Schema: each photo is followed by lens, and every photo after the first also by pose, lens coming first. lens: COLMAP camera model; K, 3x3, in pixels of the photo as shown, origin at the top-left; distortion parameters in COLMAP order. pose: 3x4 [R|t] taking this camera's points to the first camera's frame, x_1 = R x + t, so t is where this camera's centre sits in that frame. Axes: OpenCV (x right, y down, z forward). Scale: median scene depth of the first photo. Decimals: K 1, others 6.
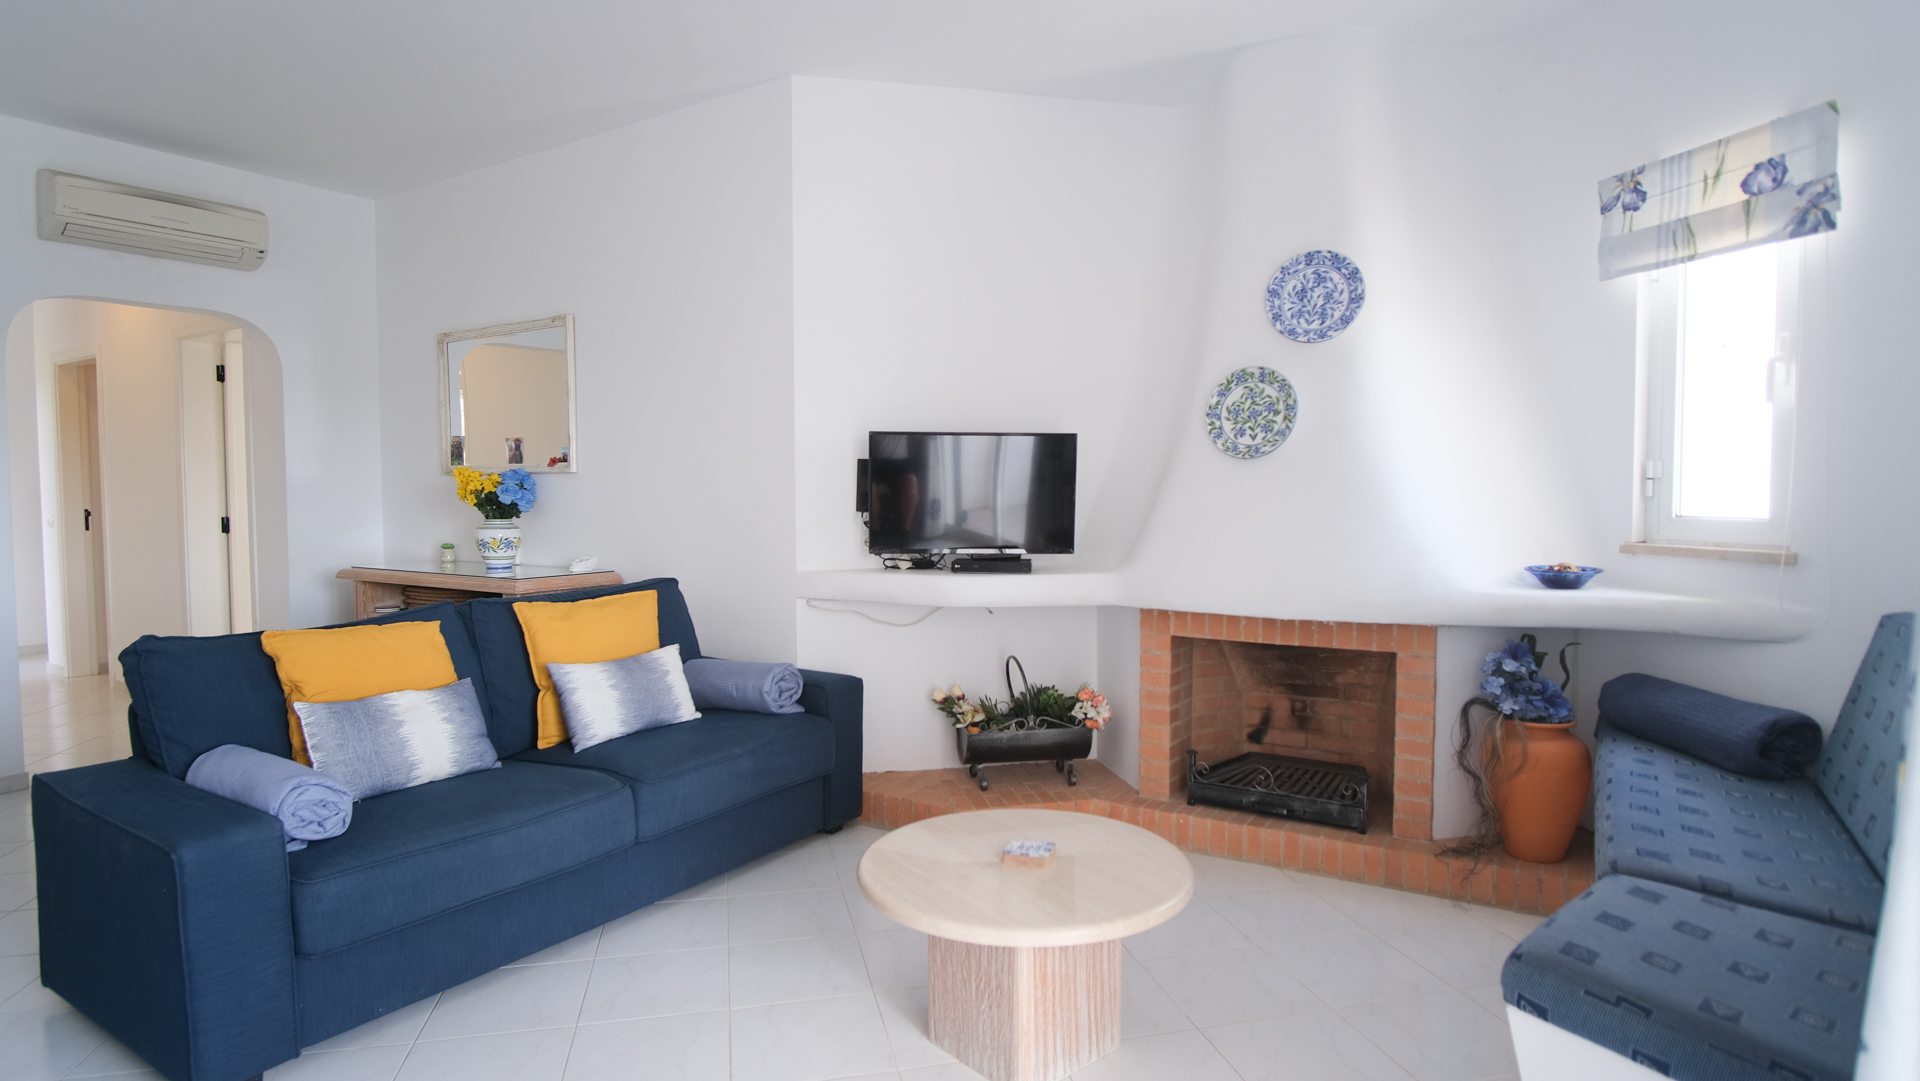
lens RADIAL K [[1026.3, 0, 961.0], [0, 1026.3, 538.3], [0, 0, 1]] dist [-0.028537, 0.001076]
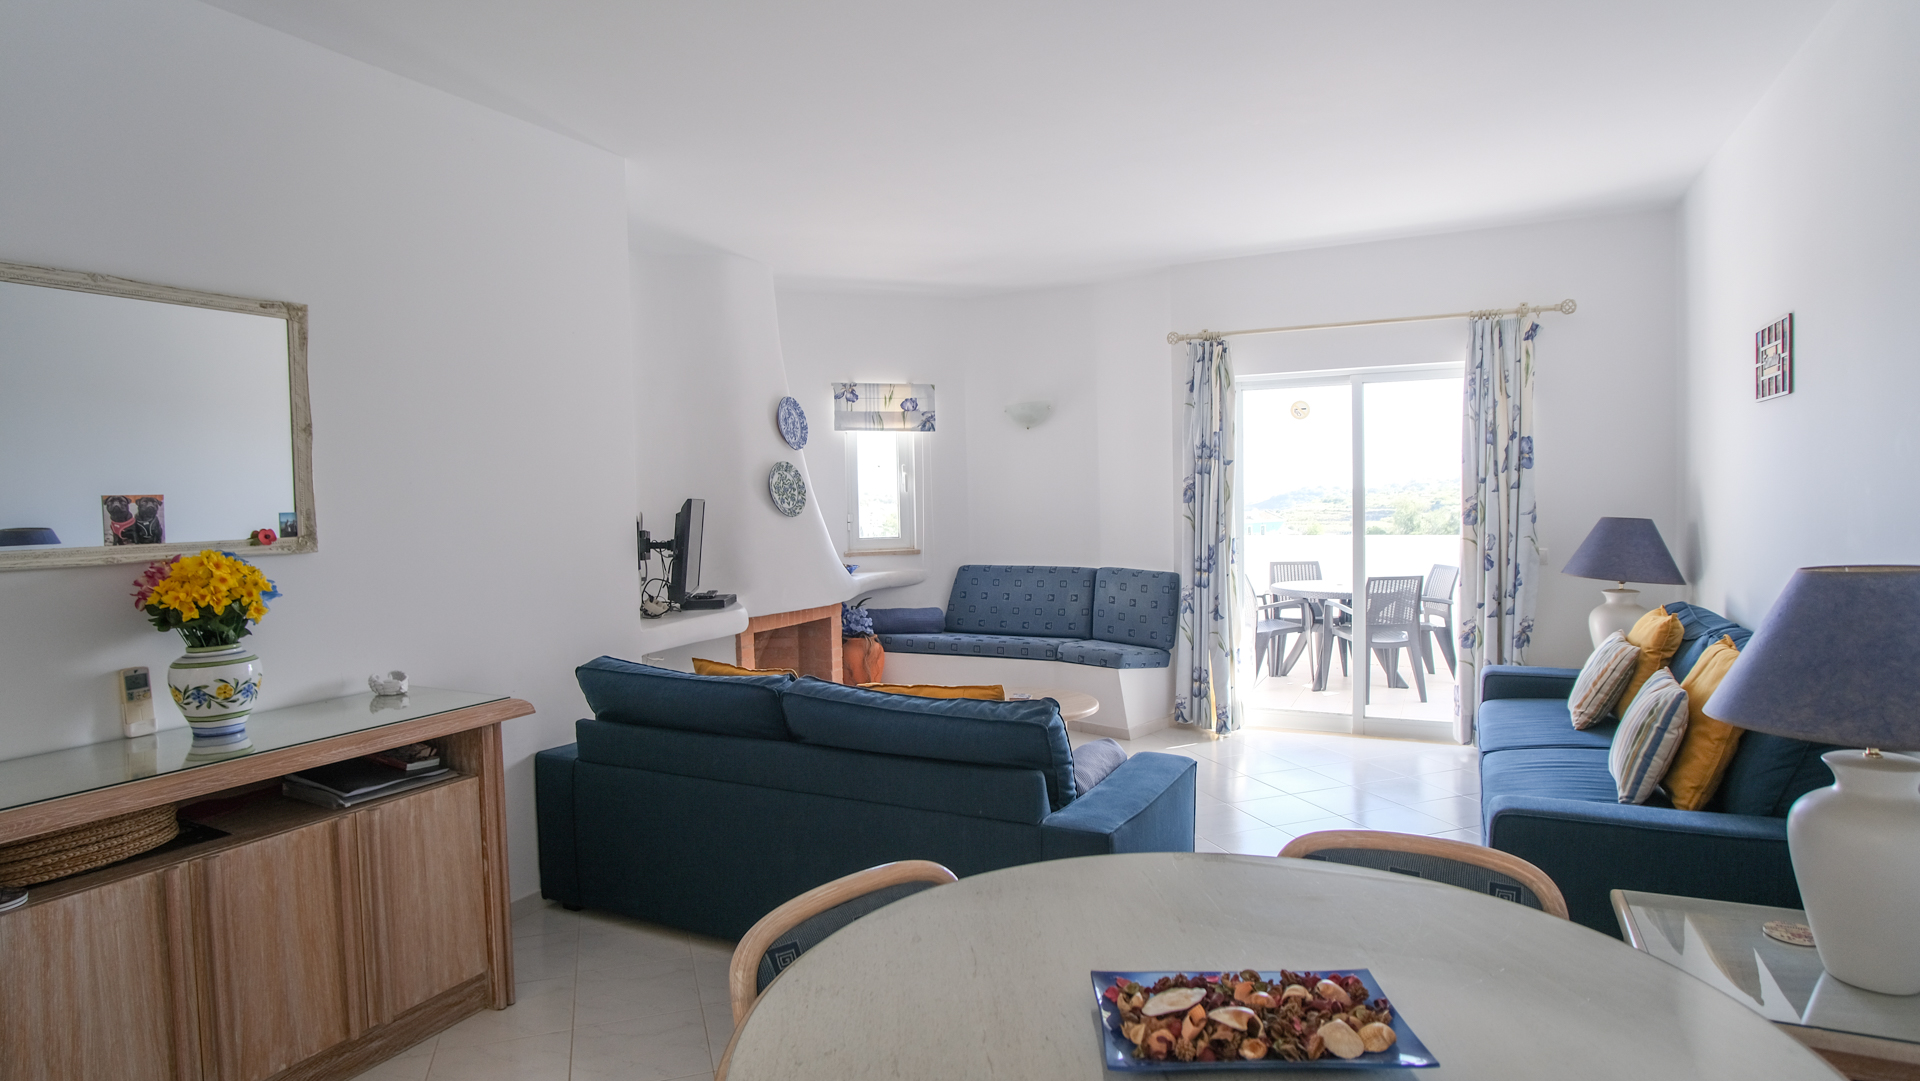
lens RADIAL K [[1026.3, 0, 960.0], [0, 1026.3, 542.6], [0, 0, 1]] dist [-0.028537, 0.001076]
pose [[-0.103903, -0.044508, 0.993591, -1.613062], [0.066134, 0.996478, 0.051553, -0.117224], [-0.992386, 0.071066, -0.100593, 1.014750]]
